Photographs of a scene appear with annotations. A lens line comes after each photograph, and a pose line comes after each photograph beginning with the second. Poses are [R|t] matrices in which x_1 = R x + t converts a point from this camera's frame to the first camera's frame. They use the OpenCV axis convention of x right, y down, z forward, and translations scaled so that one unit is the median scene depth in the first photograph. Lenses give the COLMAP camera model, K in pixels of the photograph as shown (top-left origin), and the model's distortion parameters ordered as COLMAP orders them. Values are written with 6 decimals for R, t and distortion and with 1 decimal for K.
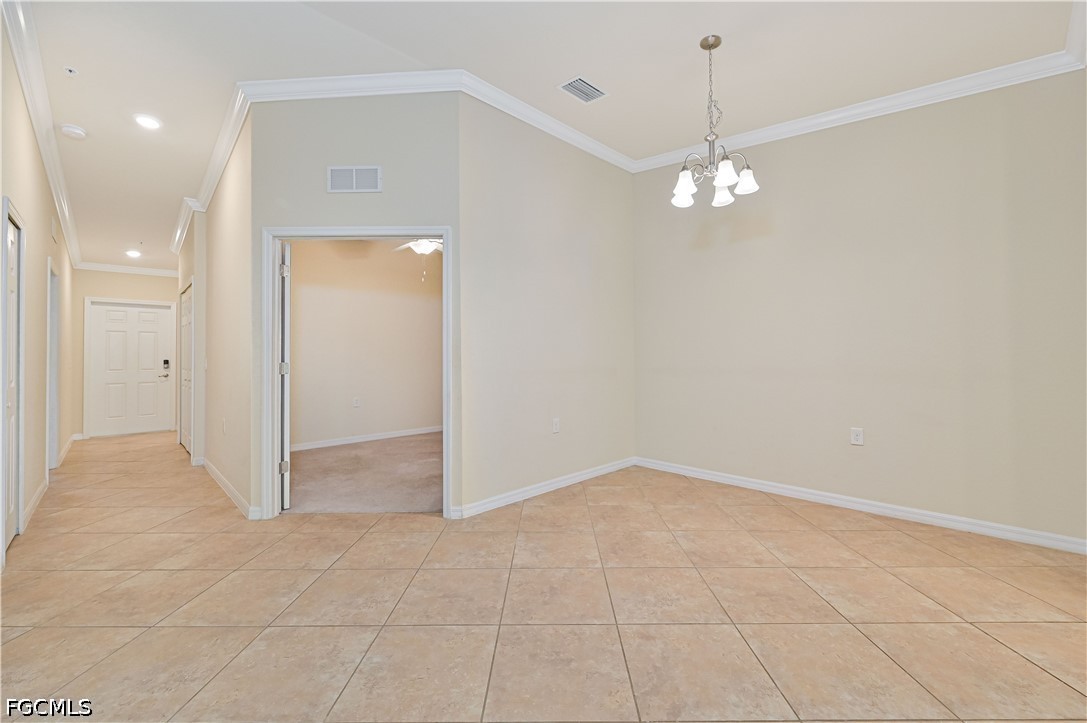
lens RADIAL K [[432.8, 0, 546.5], [0, 432.8, 357.3], [0, 0, 1]] dist [0.002674, 0.000234]
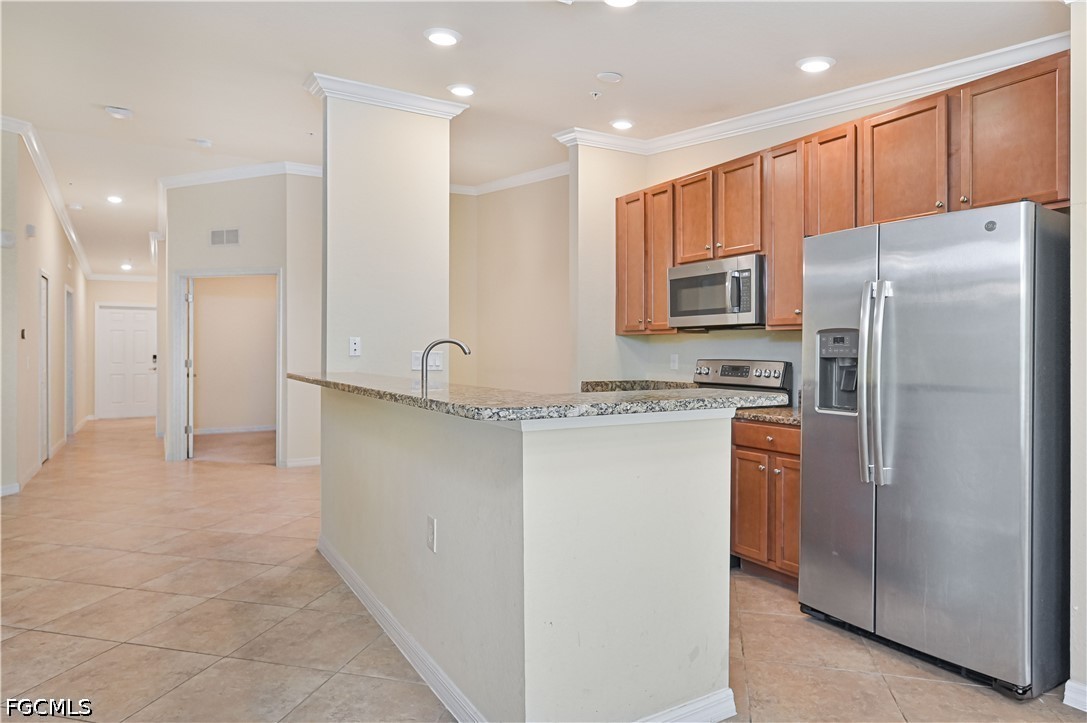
lens RADIAL K [[635.1, 0, 543.5], [0, 635.1, 361.5], [0, 0, 1]] dist [-0.001955, -0.000359]
pose [[0.973734, 0.008291, -0.227536, 0.768516], [-0.003757, 0.999786, 0.020355, -0.022203], [0.227656, -0.018966, 0.973557, -0.604688]]
